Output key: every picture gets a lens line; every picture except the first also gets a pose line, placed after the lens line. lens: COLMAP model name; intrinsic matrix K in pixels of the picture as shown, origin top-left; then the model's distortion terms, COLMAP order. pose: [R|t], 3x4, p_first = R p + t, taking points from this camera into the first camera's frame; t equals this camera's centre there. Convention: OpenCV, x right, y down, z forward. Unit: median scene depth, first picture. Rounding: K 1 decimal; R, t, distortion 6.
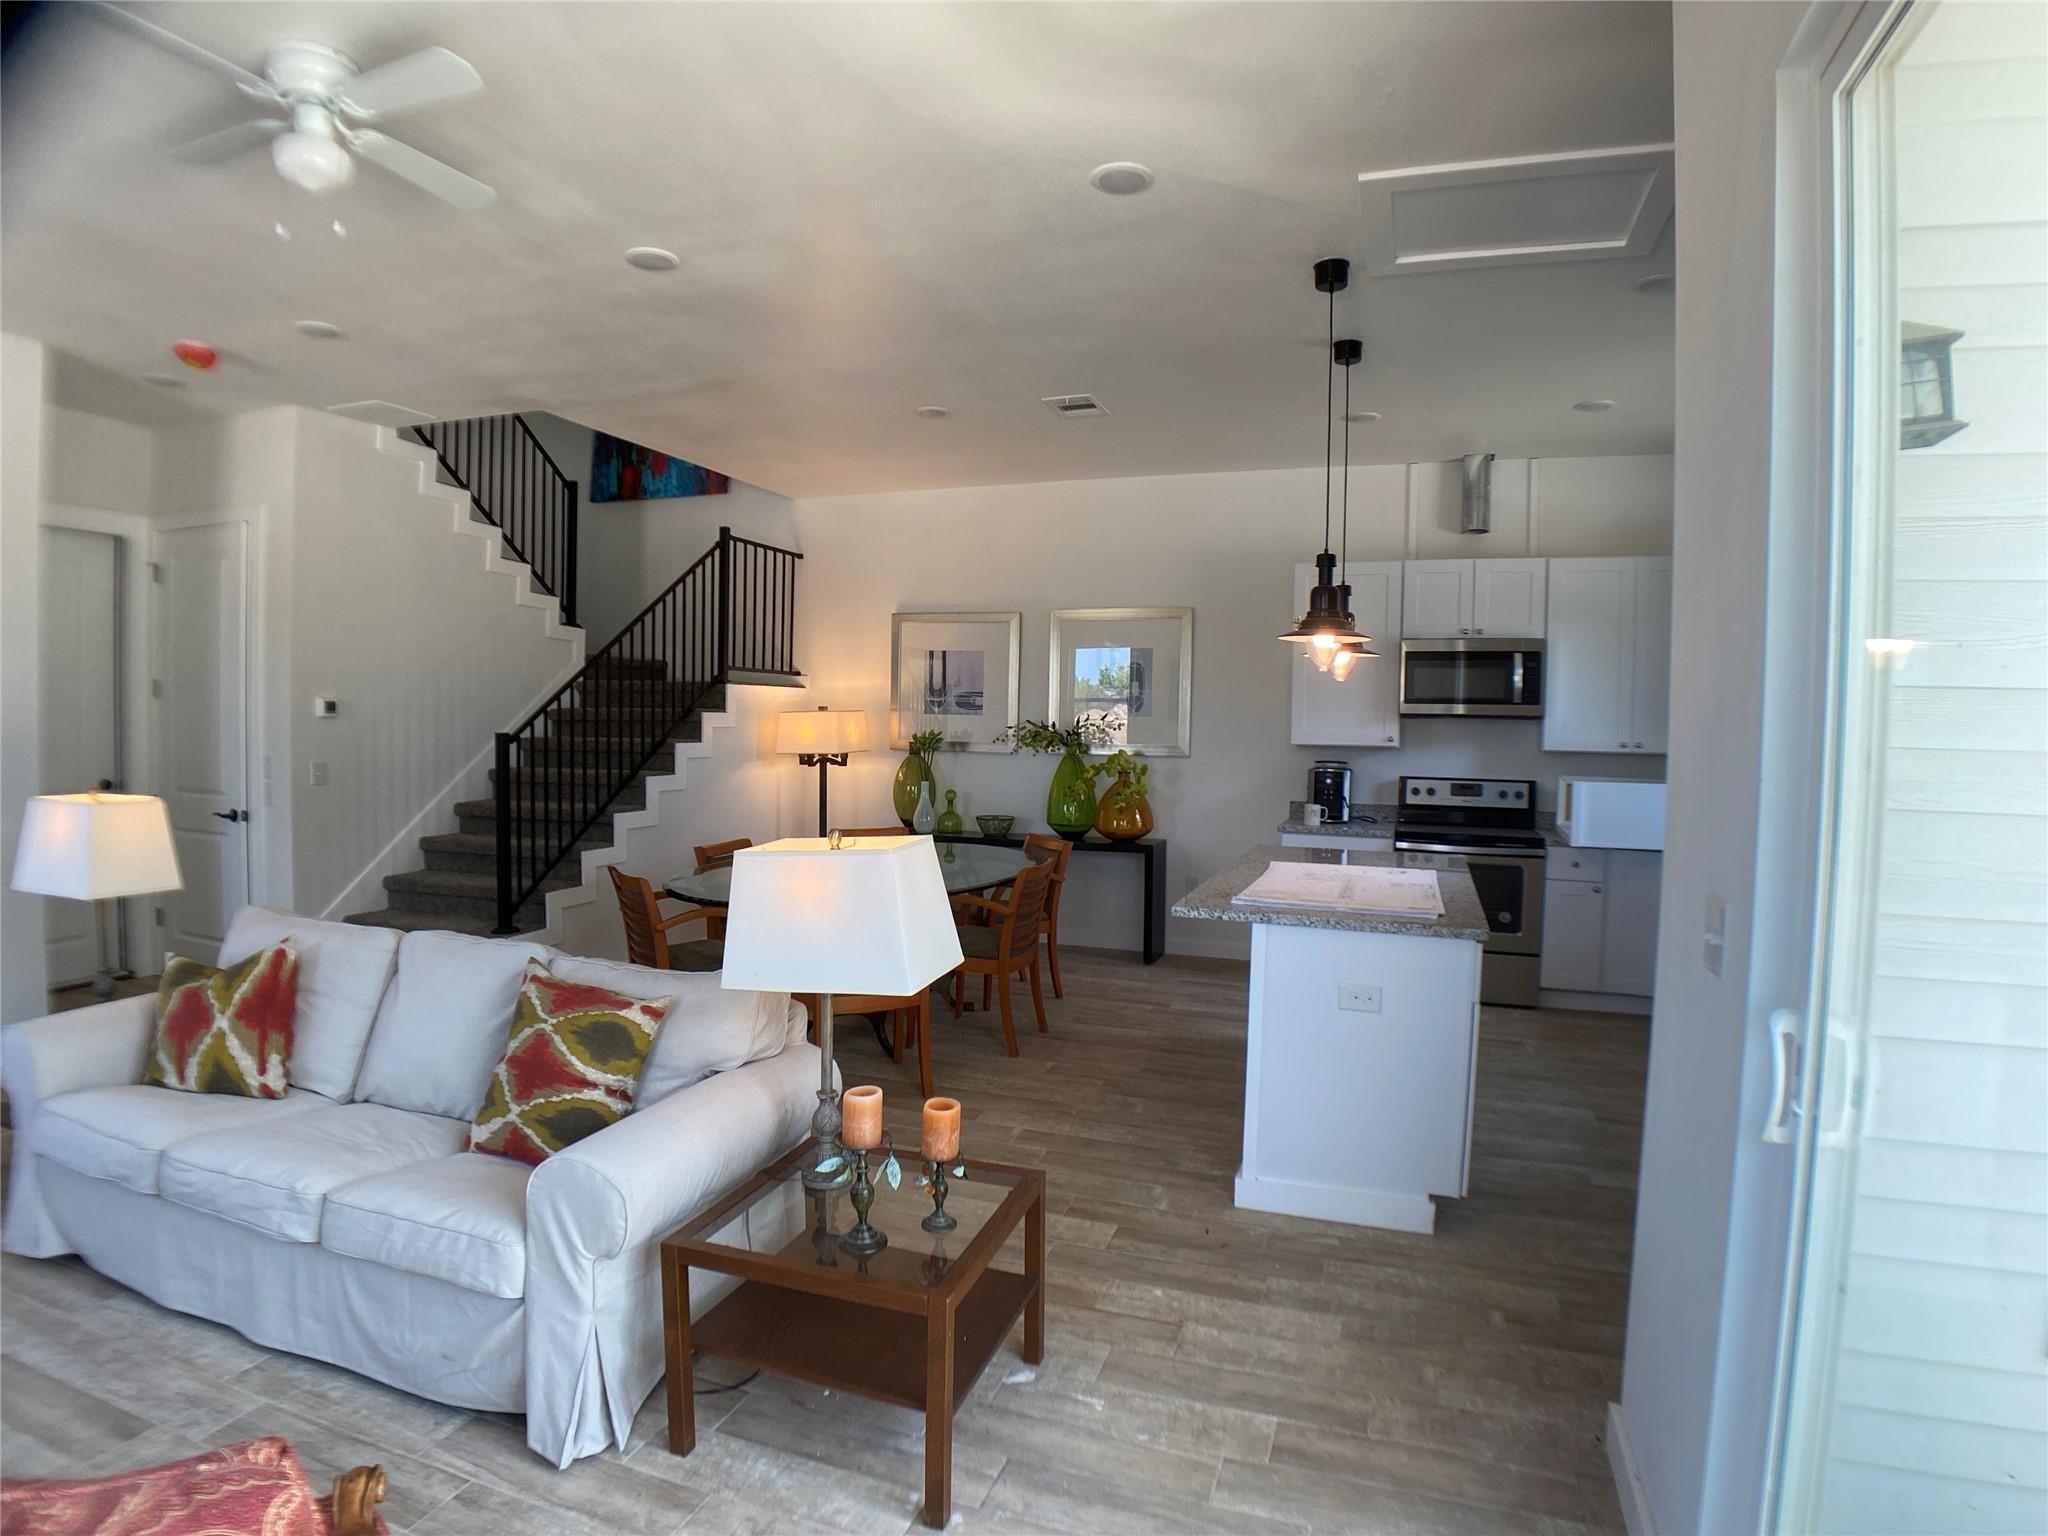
lens RADIAL K [[1094.0, 0, 1027.5], [0, 1094.0, 753.8], [0, 0, 1]] dist [-0.088027, 0.012856]
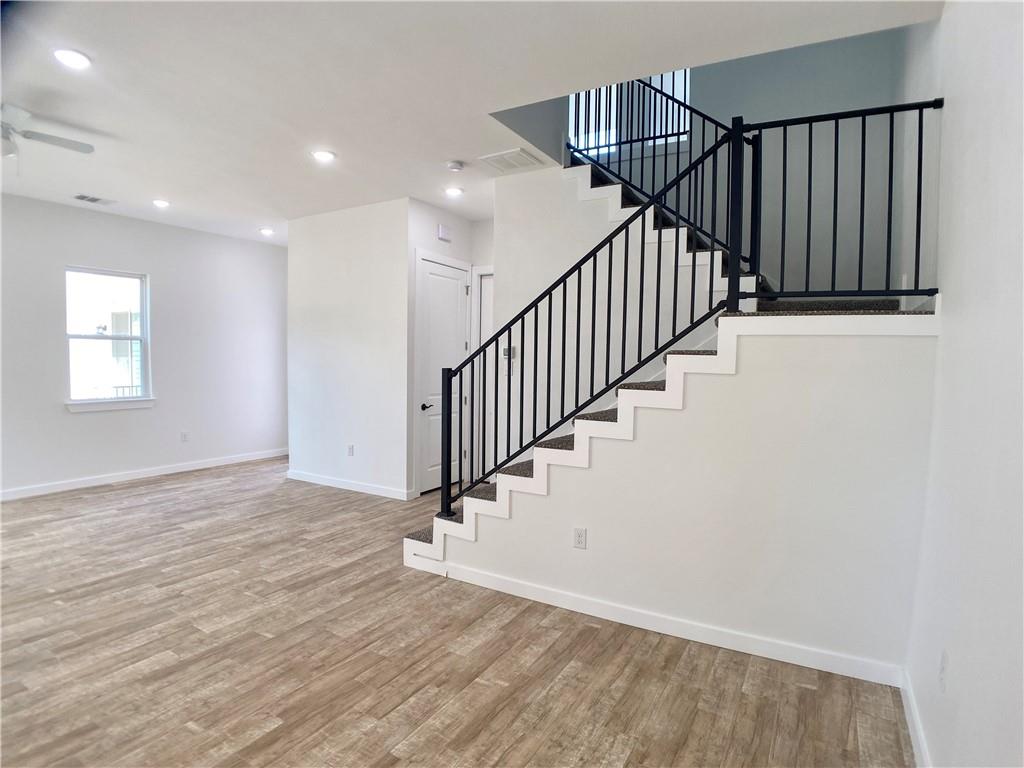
lens RADIAL K [[547.0, 0, 519.4], [0, 547.0, 392.0], [0, 0, 1]] dist [-0.088027, 0.012856]
pose [[-0.178270, 0.044109, -0.982993, 0.386010], [-0.047040, 0.997471, 0.053290, -0.069570], [0.982857, 0.055740, -0.175744, 2.644366]]
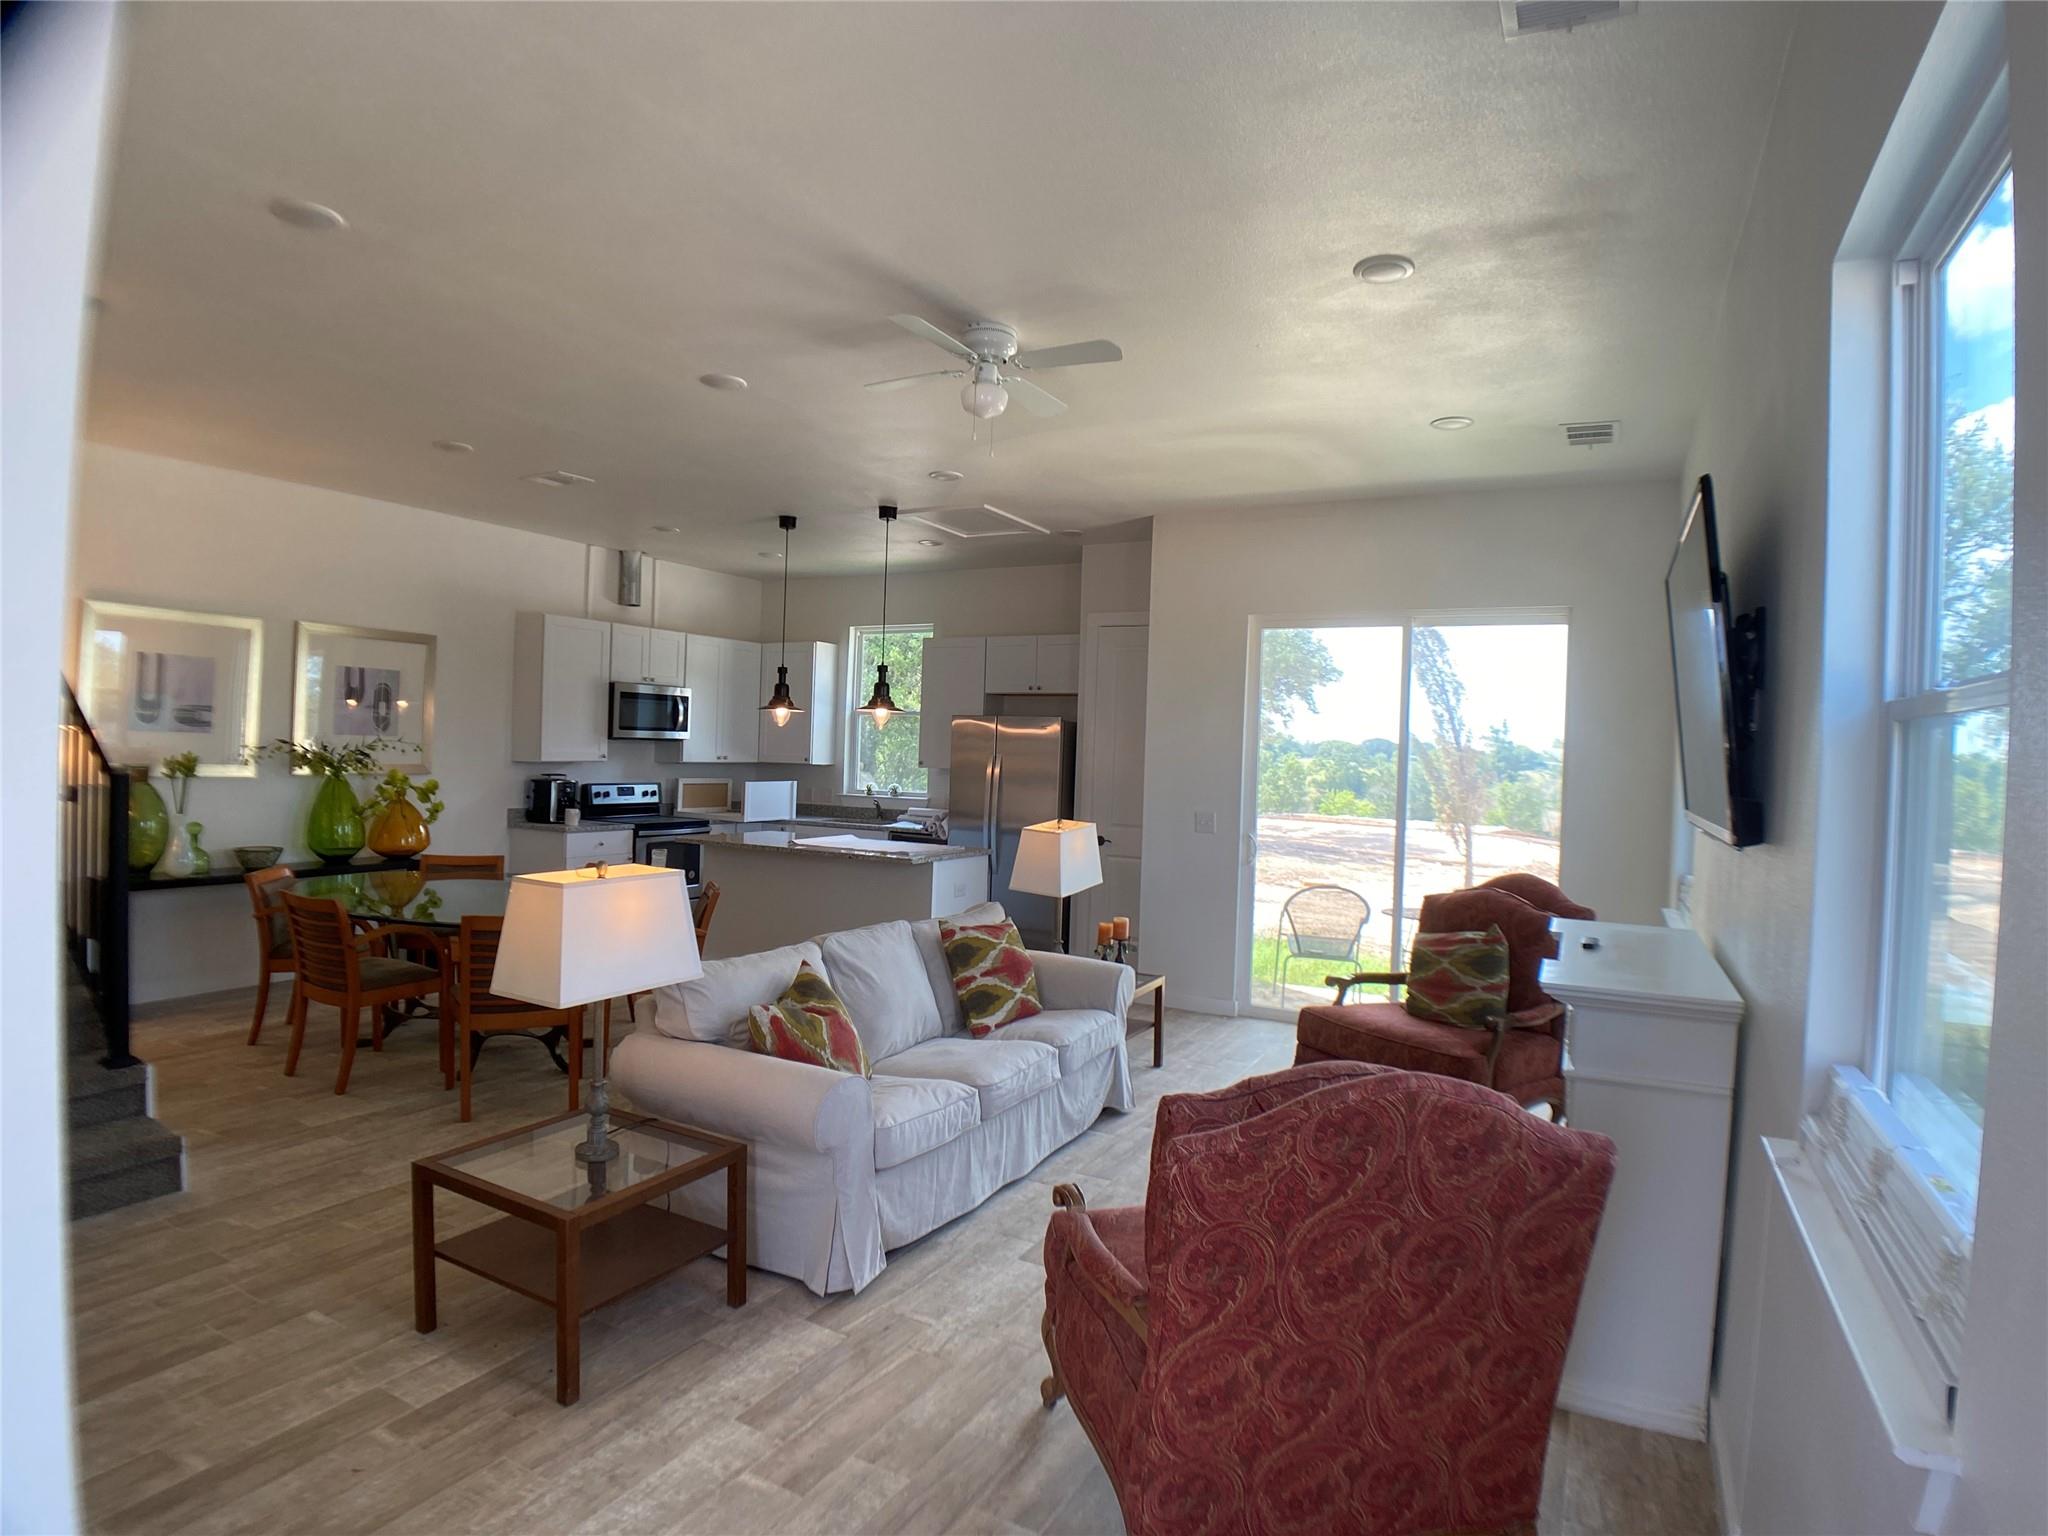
lens RADIAL K [[1094.0, 0, 1040.7], [0, 1094.0, 766.6], [0, 0, 1]] dist [-0.088027, 0.012856]
pose [[0.148282, -0.027770, 0.988555, -2.277800], [0.001333, 0.999610, 0.027880, -0.093897], [-0.988944, -0.002816, 0.148261, 0.688643]]
